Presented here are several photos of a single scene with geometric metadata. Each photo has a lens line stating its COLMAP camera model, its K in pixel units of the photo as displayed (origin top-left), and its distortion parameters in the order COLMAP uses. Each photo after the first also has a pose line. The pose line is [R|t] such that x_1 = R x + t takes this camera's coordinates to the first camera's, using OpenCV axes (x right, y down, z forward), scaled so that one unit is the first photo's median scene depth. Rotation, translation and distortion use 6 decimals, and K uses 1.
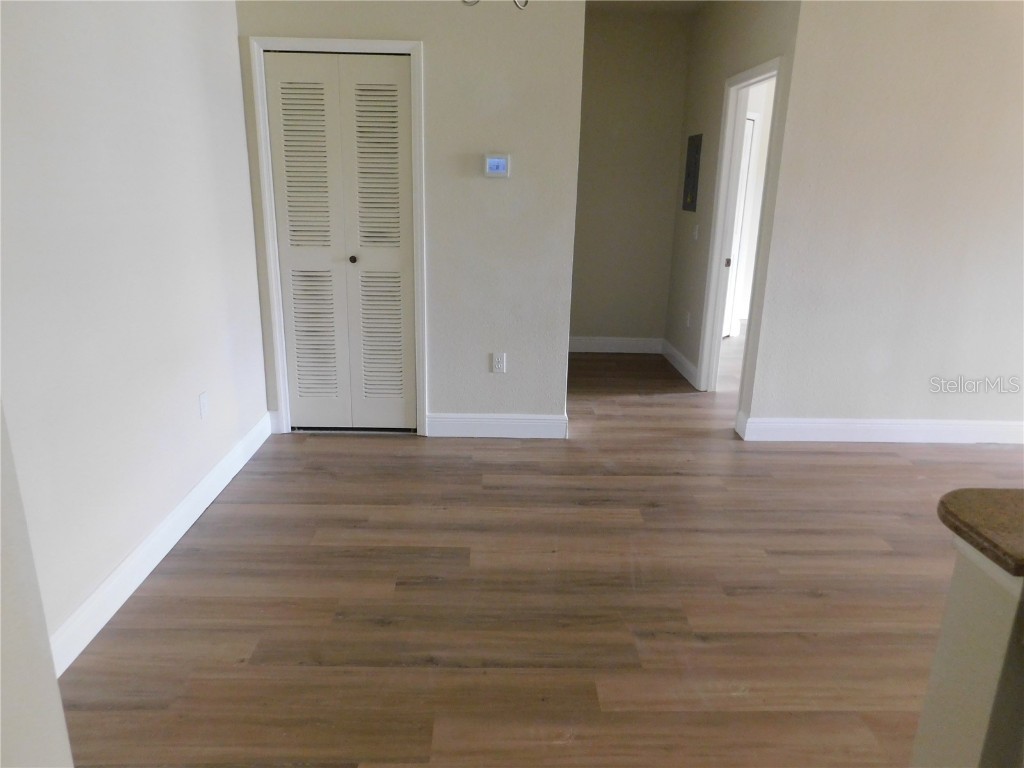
lens RADIAL K [[698.8, 0, 512.0], [0, 698.8, 384.0], [0, 0, 1]] dist [-0.004781, -0.001587]
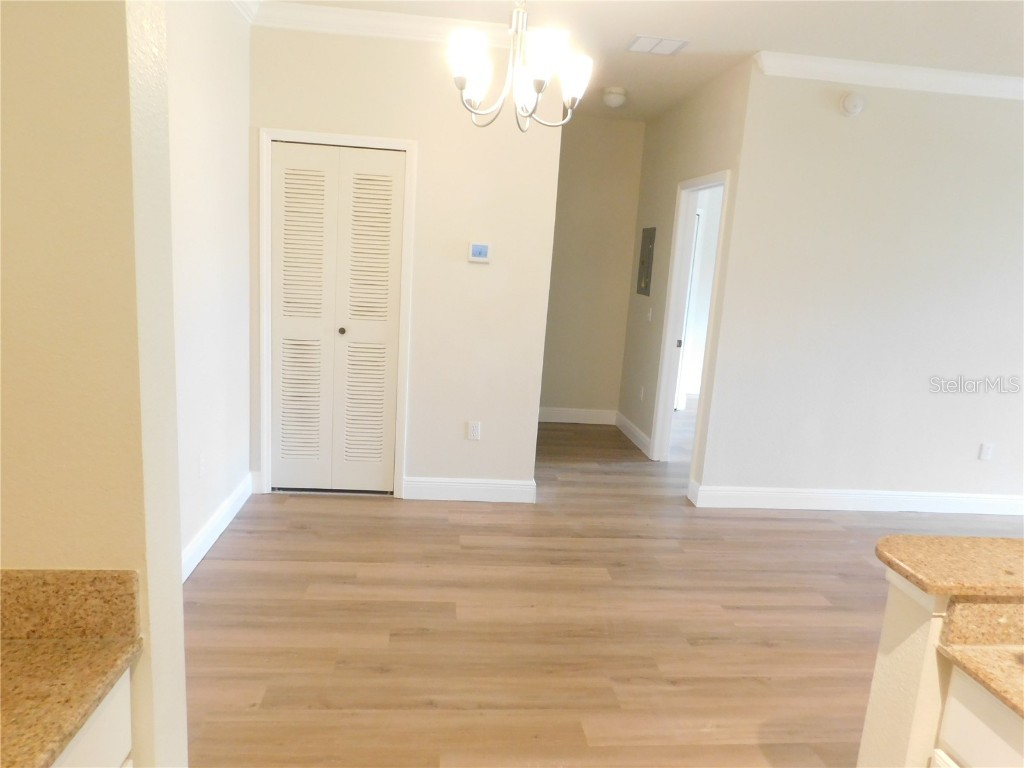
lens RADIAL K [[693.5, 0, 511.7], [0, 693.5, 394.1], [0, 0, 1]] dist [-0.013571, 0.000727]
pose [[0.996274, 0.027154, 0.081859, -0.062472], [-0.020418, 0.996420, -0.082035, 0.000337], [-0.083793, 0.080058, 0.993262, -0.083148]]
